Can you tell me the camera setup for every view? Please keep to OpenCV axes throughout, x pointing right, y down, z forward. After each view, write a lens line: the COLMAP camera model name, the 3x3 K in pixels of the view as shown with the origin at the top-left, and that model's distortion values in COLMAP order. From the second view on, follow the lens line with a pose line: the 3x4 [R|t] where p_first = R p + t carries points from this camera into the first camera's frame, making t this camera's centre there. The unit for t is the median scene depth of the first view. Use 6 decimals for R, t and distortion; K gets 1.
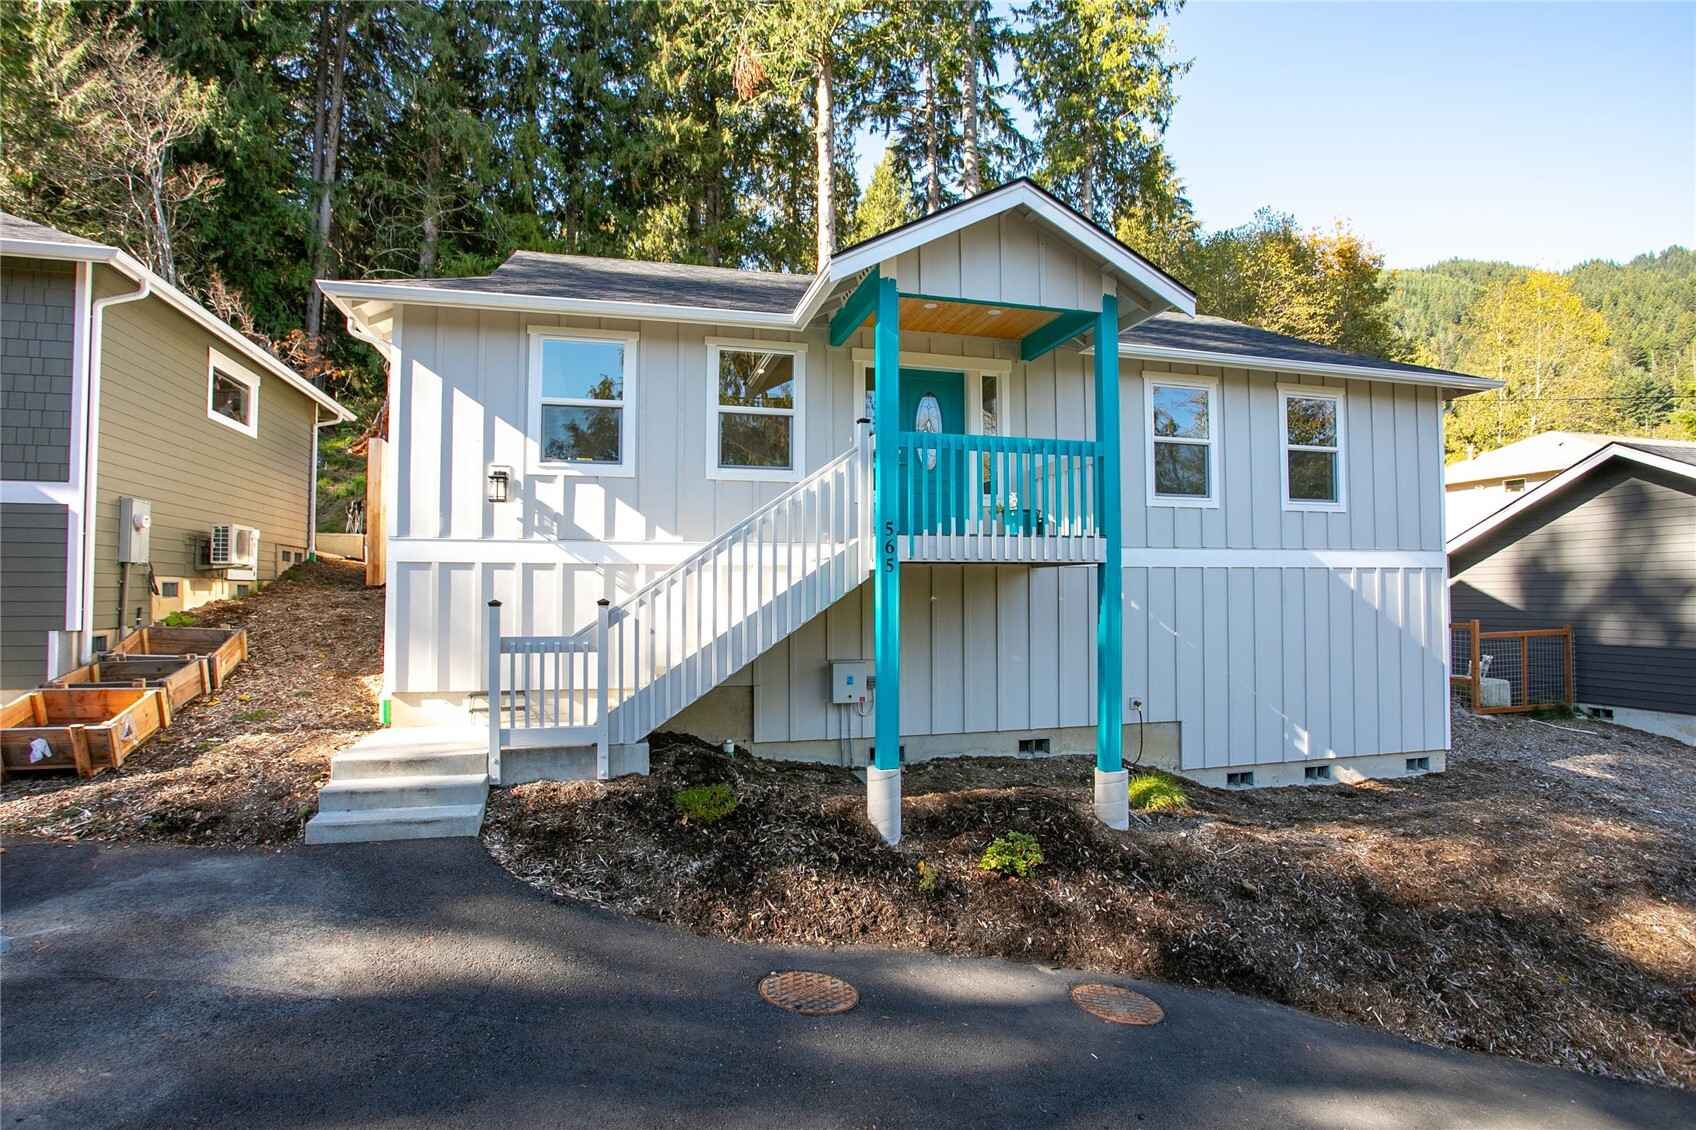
lens RADIAL K [[916.3, 0, 856.9], [0, 916.3, 558.4], [0, 0, 1]] dist [-0.073706, 0.035160]
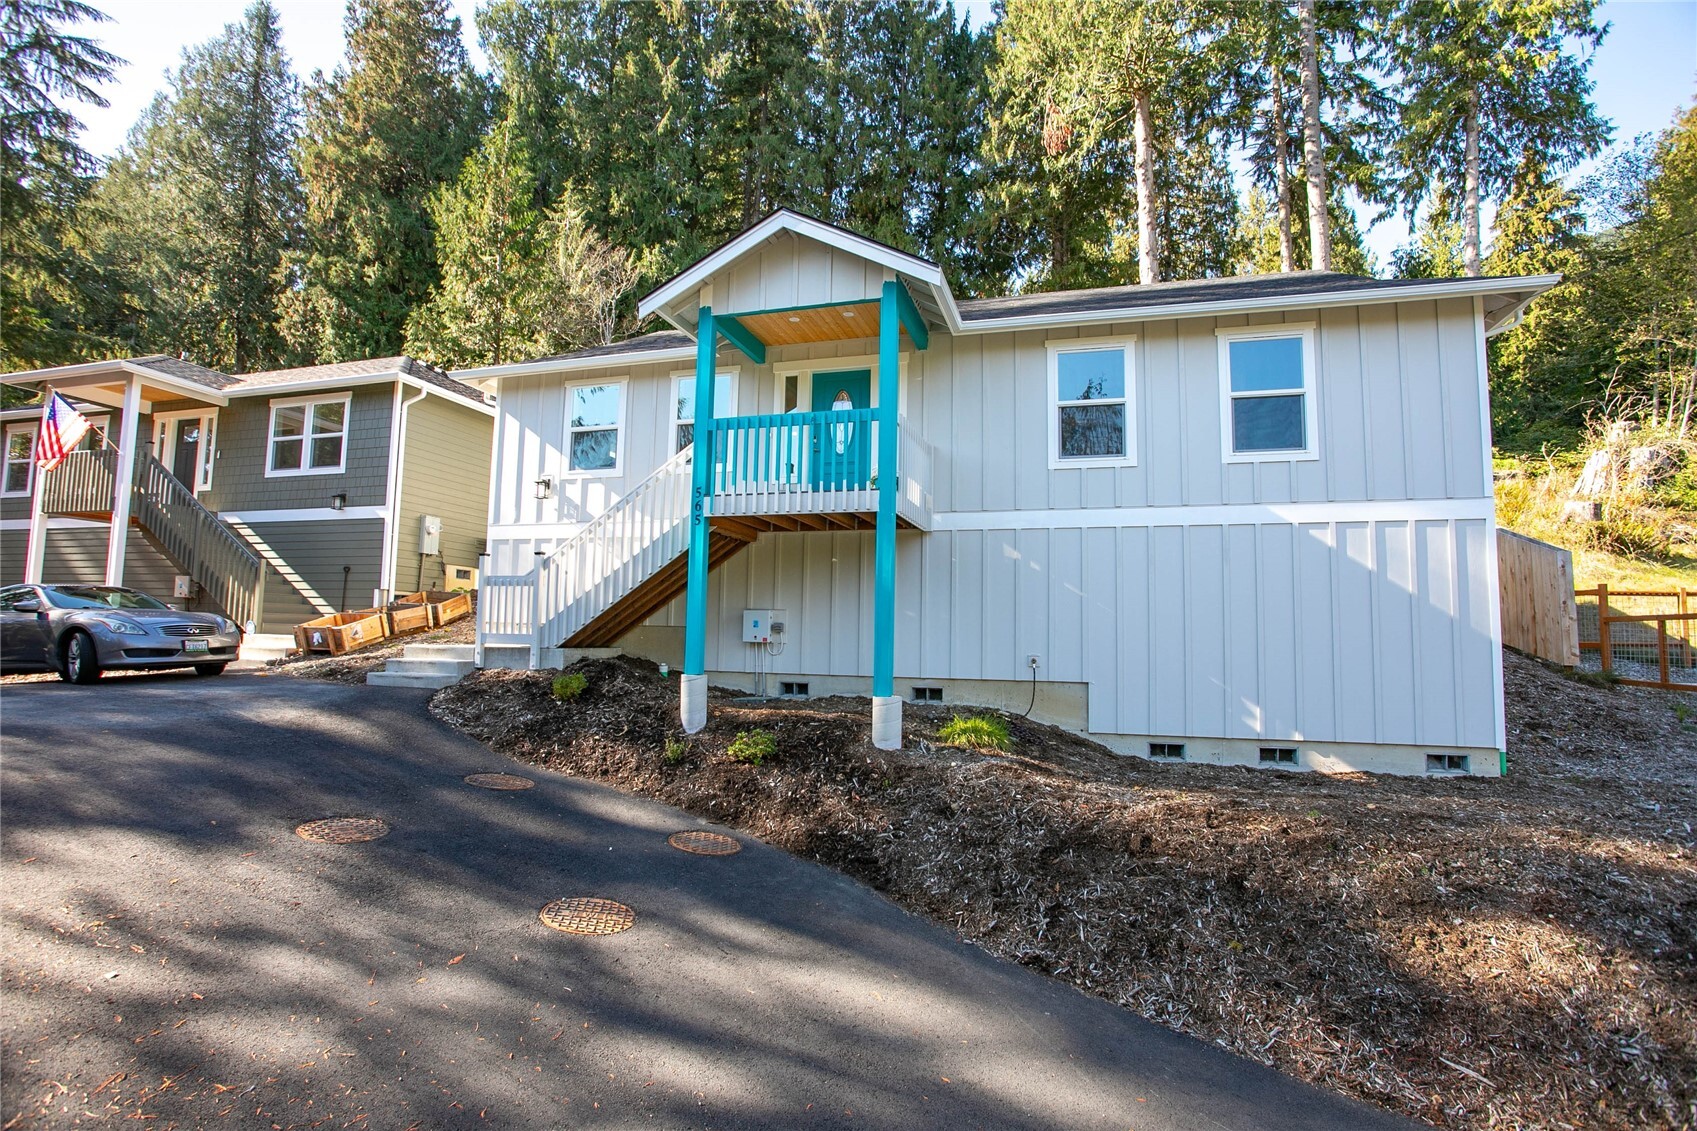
lens RADIAL K [[916.8, 0, 857.4], [0, 916.8, 558.9], [0, 0, 1]] dist [-0.073706, 0.035160]
pose [[0.828096, -0.037208, -0.559351, 0.742176], [-0.000496, 0.997746, -0.067103, 0.117311], [0.560586, 0.055845, 0.826211, 0.034910]]
